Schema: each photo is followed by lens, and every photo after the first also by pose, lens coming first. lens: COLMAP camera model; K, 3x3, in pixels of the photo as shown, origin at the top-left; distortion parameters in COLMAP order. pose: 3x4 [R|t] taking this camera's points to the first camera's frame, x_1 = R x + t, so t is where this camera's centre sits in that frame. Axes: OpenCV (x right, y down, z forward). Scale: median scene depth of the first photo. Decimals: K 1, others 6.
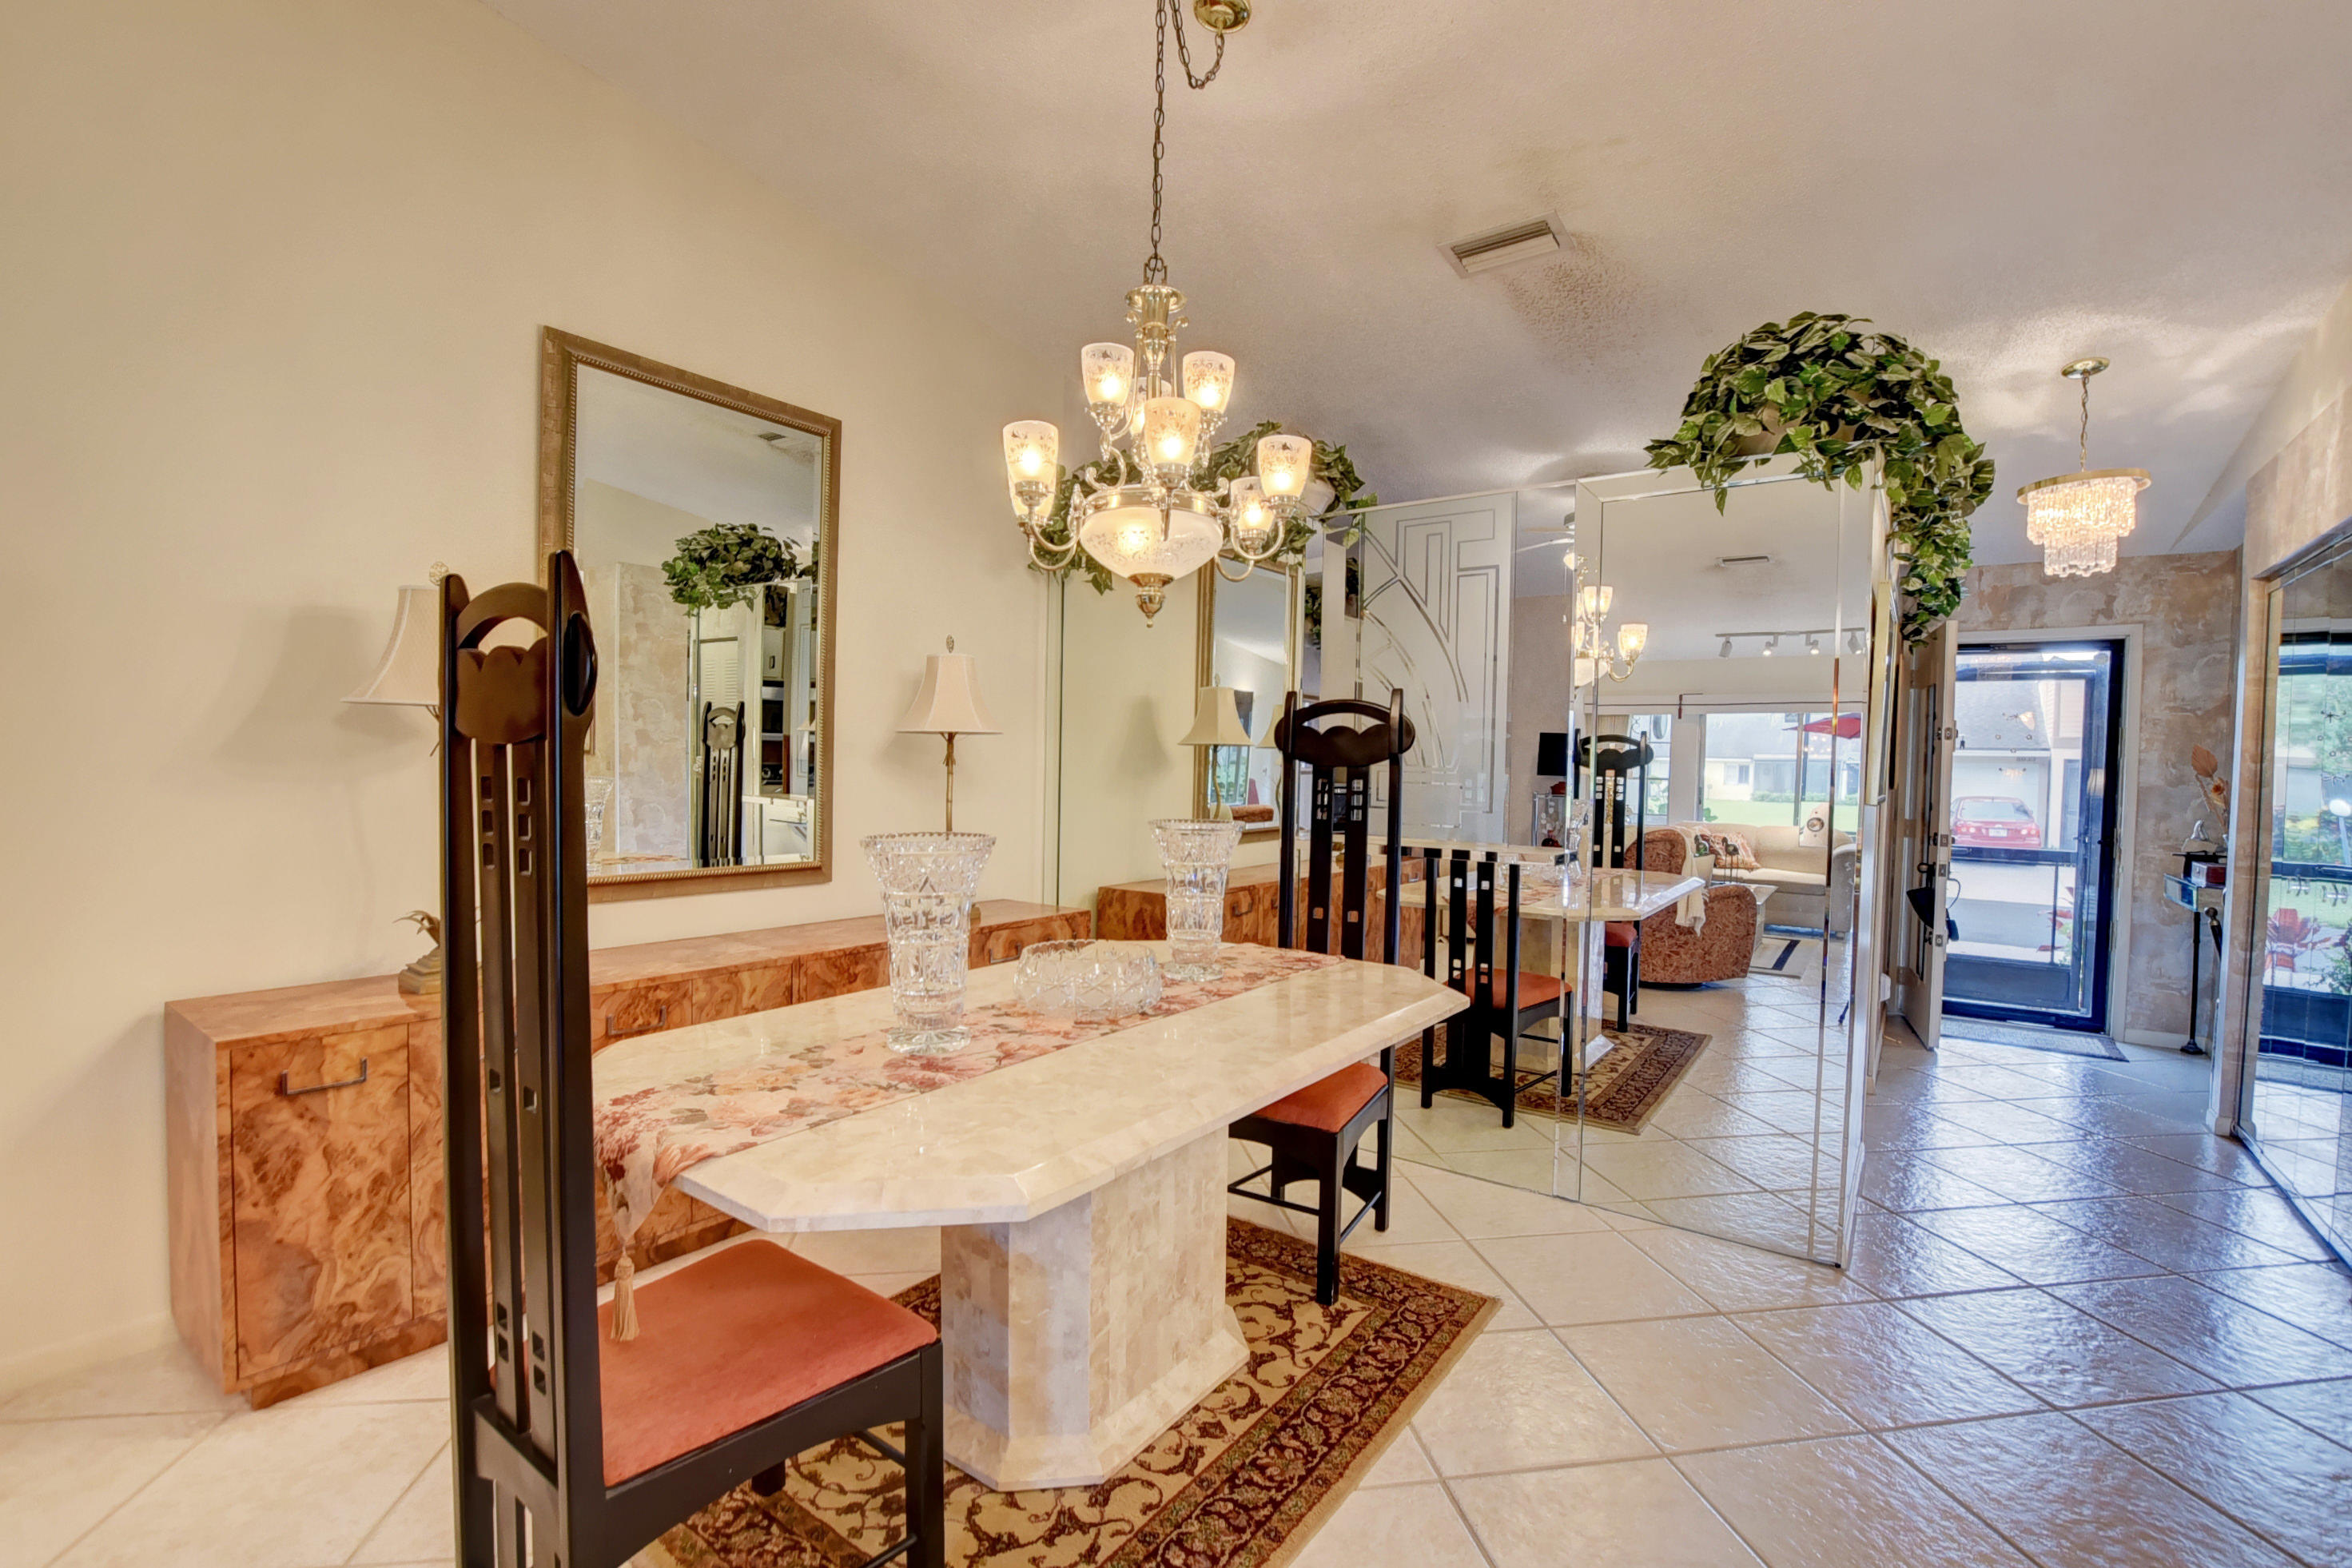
lens RADIAL K [[1045.2, 0, 1178.5], [0, 1045.2, 785.7], [0, 0, 1]] dist [-0.033379, 0.006278]
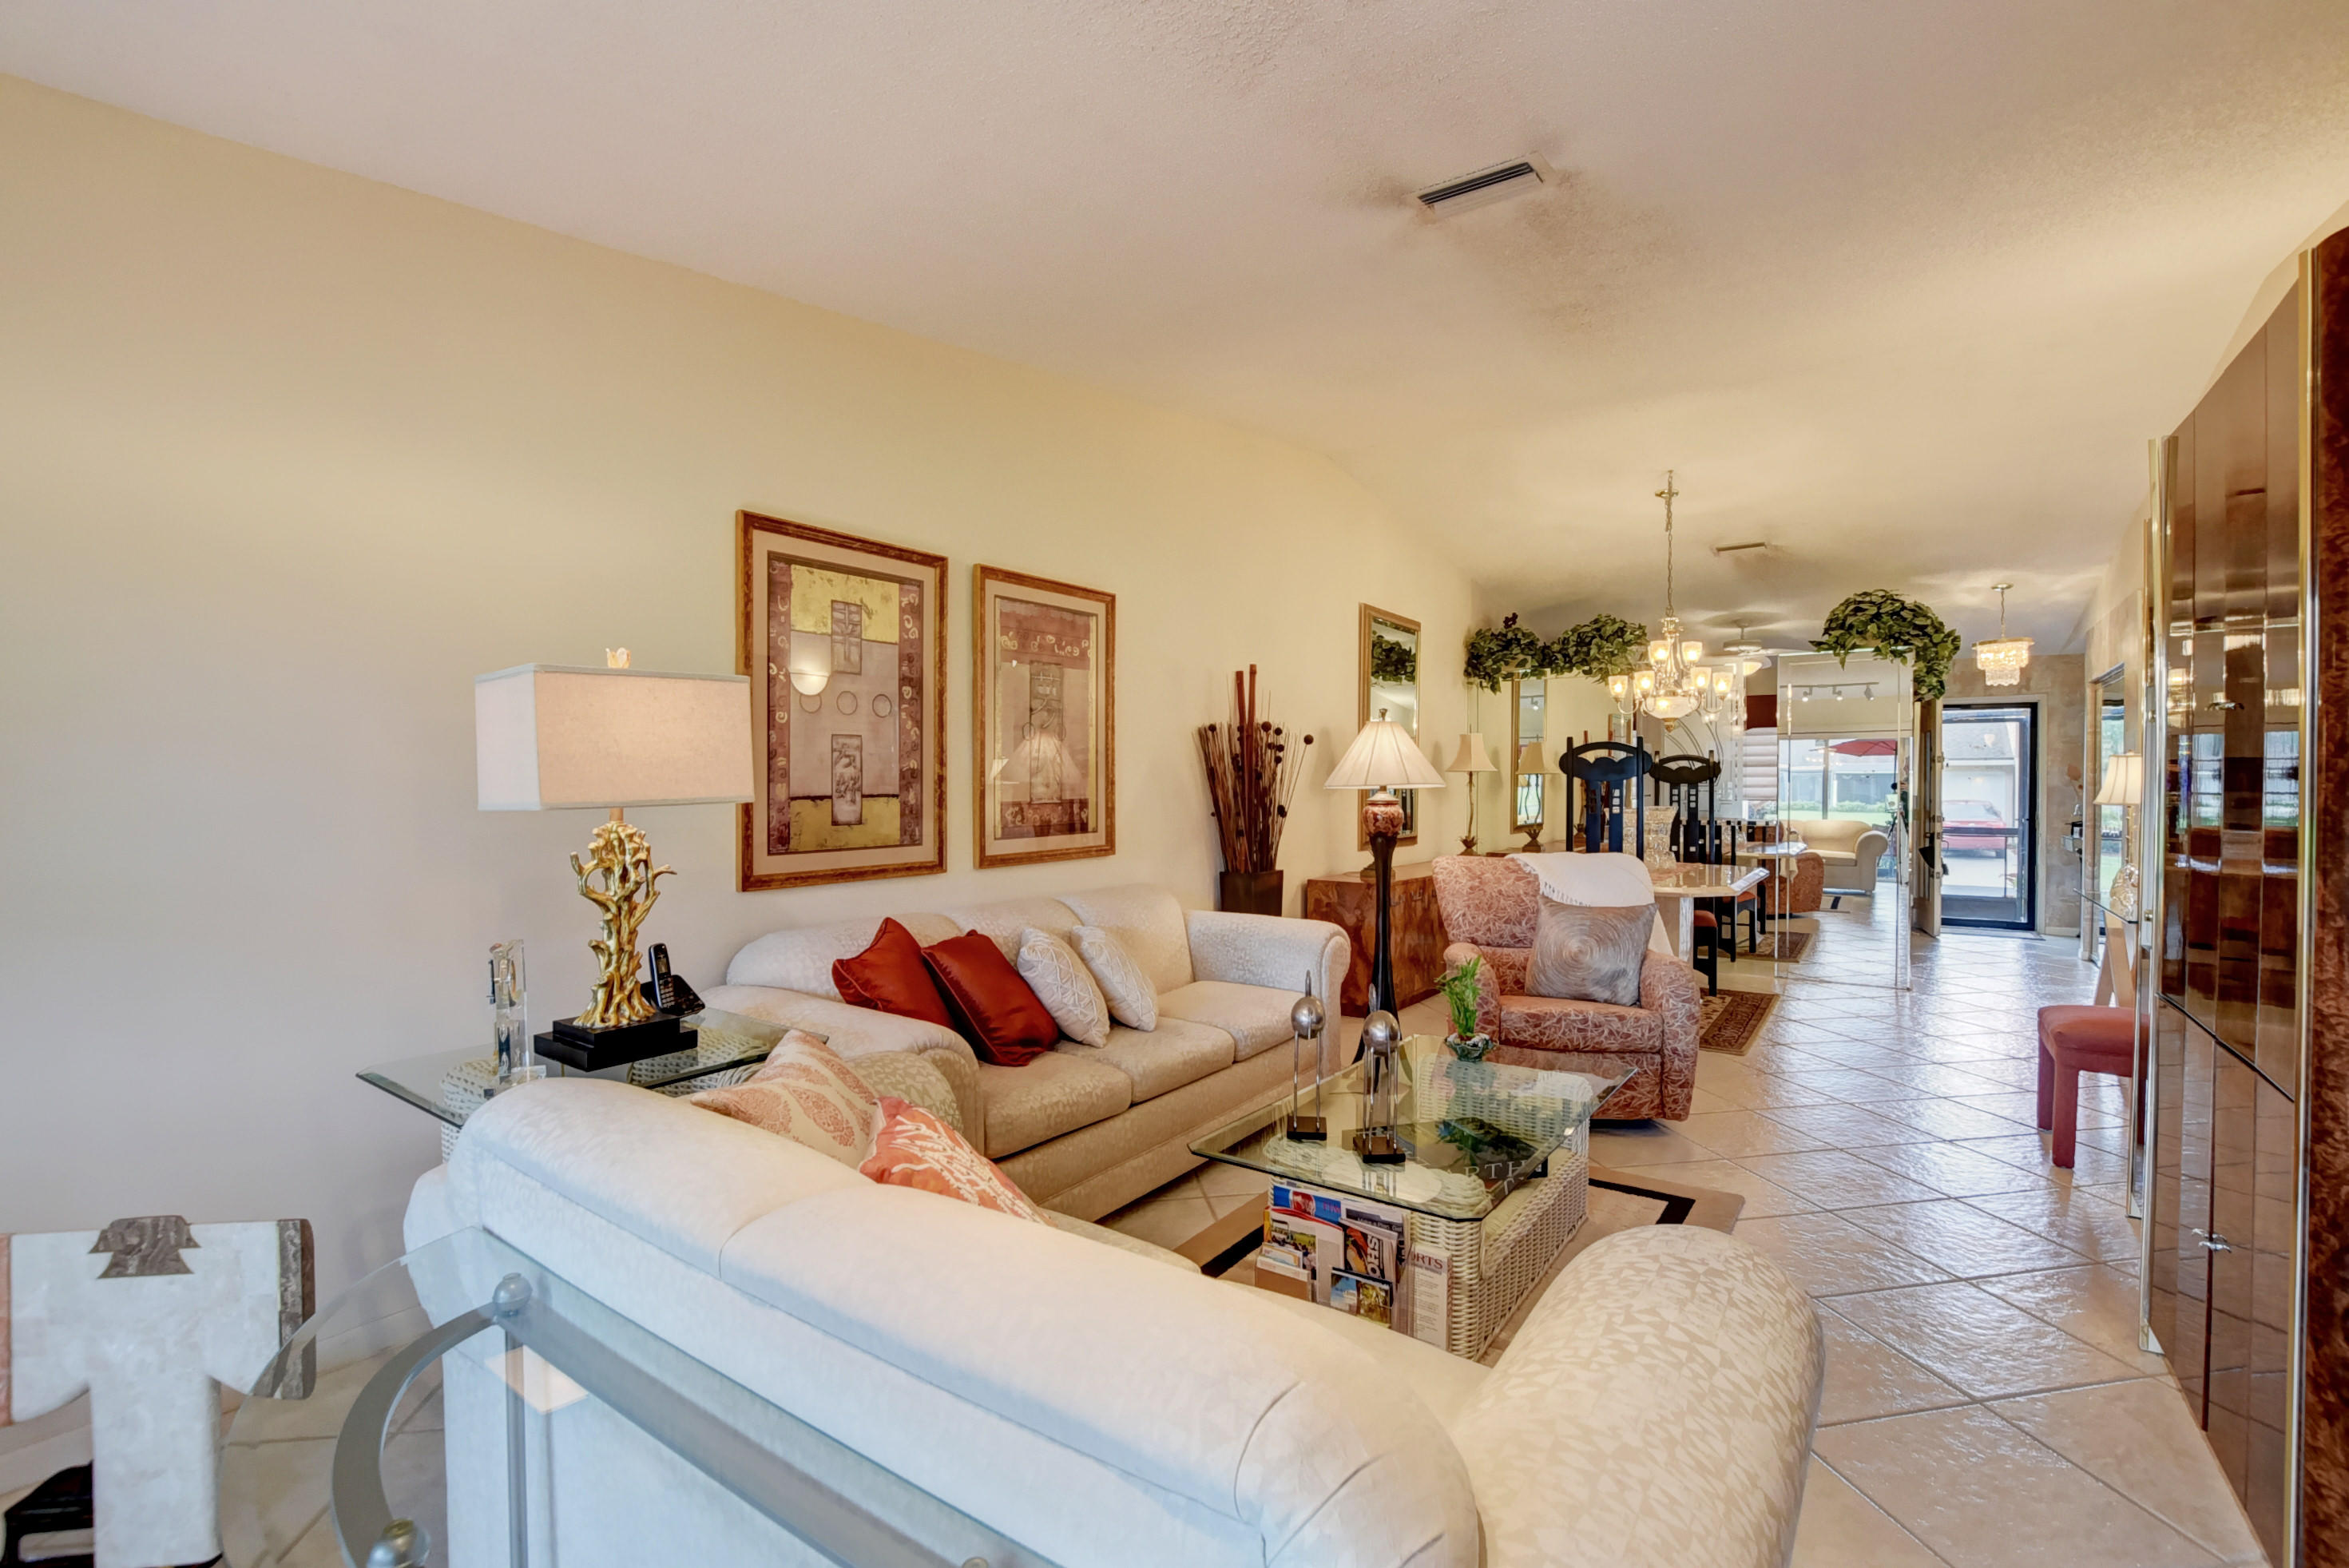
lens RADIAL K [[1043.9, 0, 1170.9], [0, 1043.9, 774.0], [0, 0, 1]] dist [-0.033379, 0.006278]
pose [[0.999858, -0.013473, 0.010117, -0.585865], [0.013761, 0.999487, -0.028917, 0.008539], [-0.009722, 0.029052, 0.999531, -0.745299]]
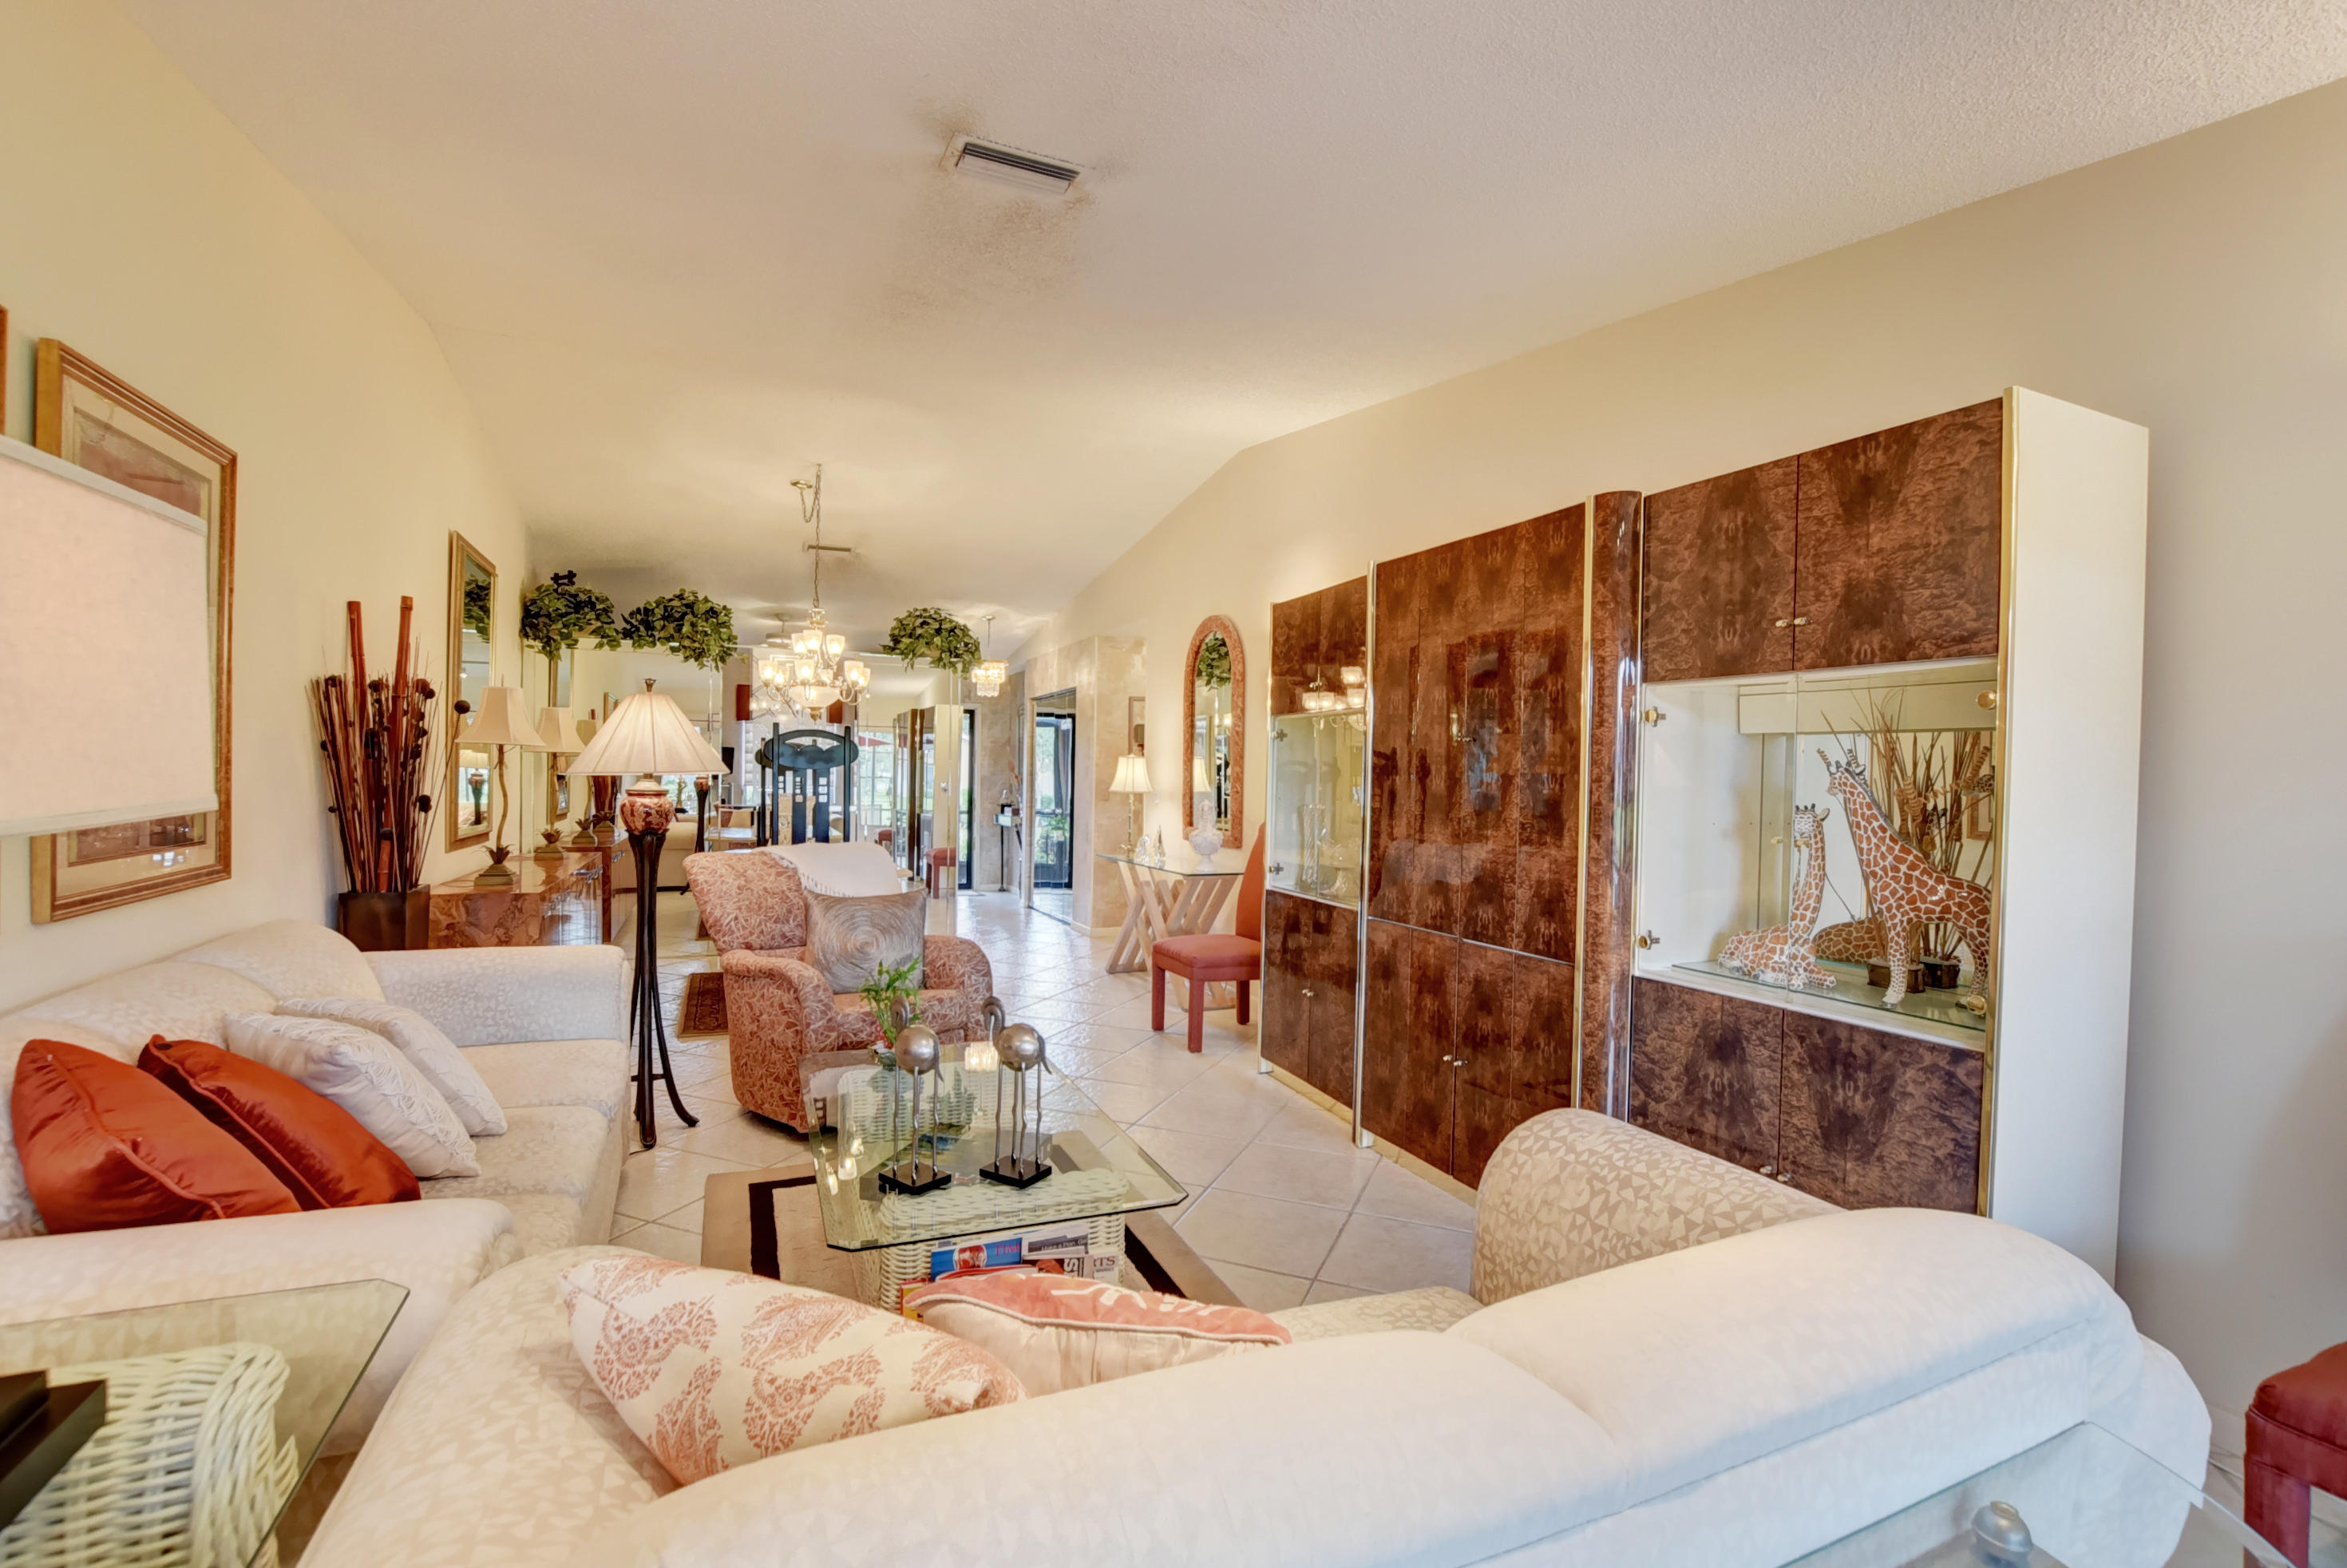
lens RADIAL K [[1043.1, 0, 1190.2], [0, 1043.1, 776.8], [0, 0, 1]] dist [-0.026274, 0.000226]
pose [[0.506663, -0.003872, 0.862135, -0.816582], [0.005238, 0.999985, 0.001413, 0.000114], [-0.862128, 0.003800, 0.506676, -0.566038]]
